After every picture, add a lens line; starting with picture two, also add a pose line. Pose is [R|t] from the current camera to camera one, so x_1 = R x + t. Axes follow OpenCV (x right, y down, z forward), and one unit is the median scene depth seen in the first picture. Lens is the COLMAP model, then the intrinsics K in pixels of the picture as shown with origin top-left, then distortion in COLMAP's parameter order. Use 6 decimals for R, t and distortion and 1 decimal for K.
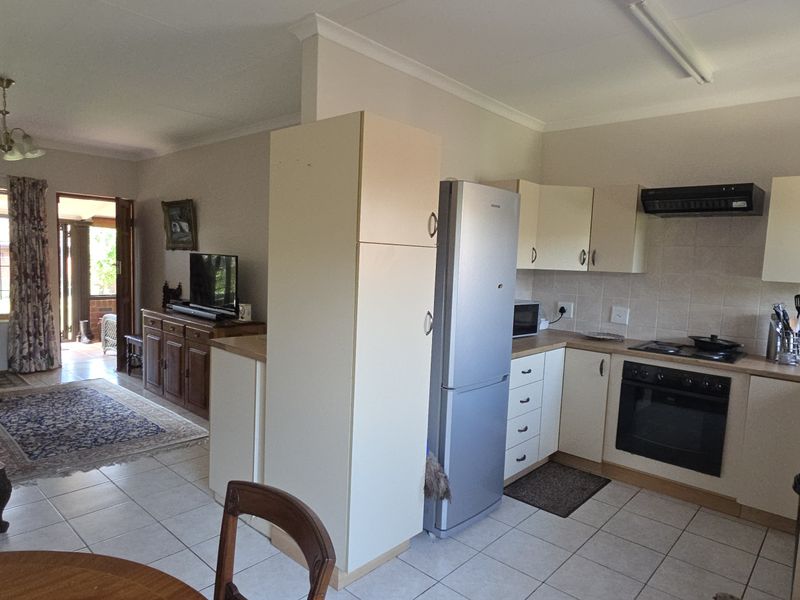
lens RADIAL K [[515.2, 0, 390.3], [0, 515.2, 307.2], [0, 0, 1]] dist [0.003857, -0.001784]
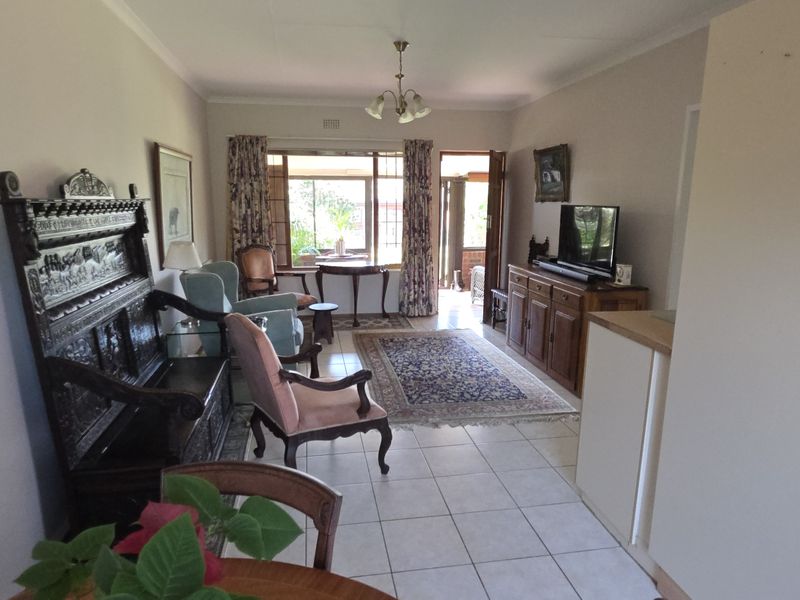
lens RADIAL K [[515.2, 0, 390.3], [0, 515.2, 307.2], [0, 0, 1]] dist [0.003857, -0.001784]
pose [[0.786236, 0.087539, -0.611694, -0.053547], [-0.028090, 0.993954, 0.106139, -0.013640], [0.617287, -0.066268, 0.783942, 0.088983]]
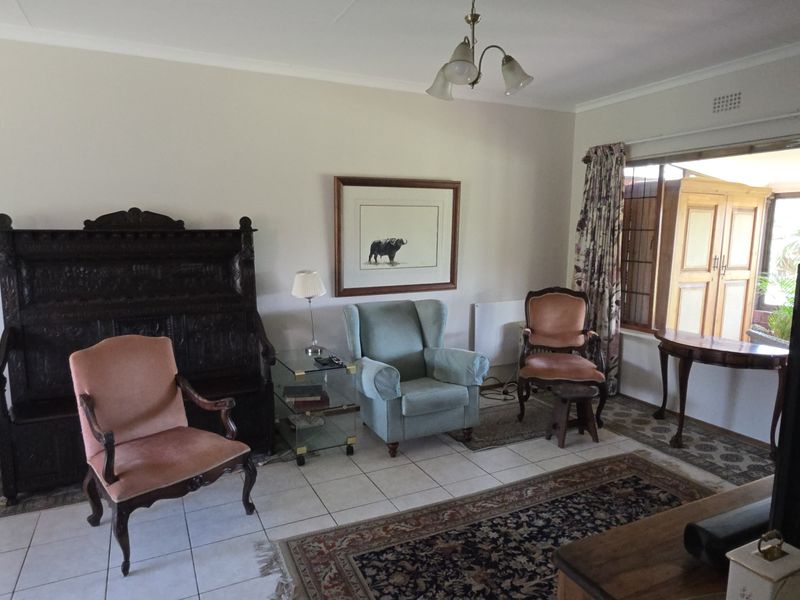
lens RADIAL K [[515.2, 0, 390.3], [0, 515.2, 307.2], [0, 0, 1]] dist [0.003857, -0.001784]
pose [[-0.367647, 0.100824, -0.924484, -0.079667], [-0.101404, 0.983832, 0.147622, -0.085654], [0.924420, 0.148019, -0.351479, 0.813519]]
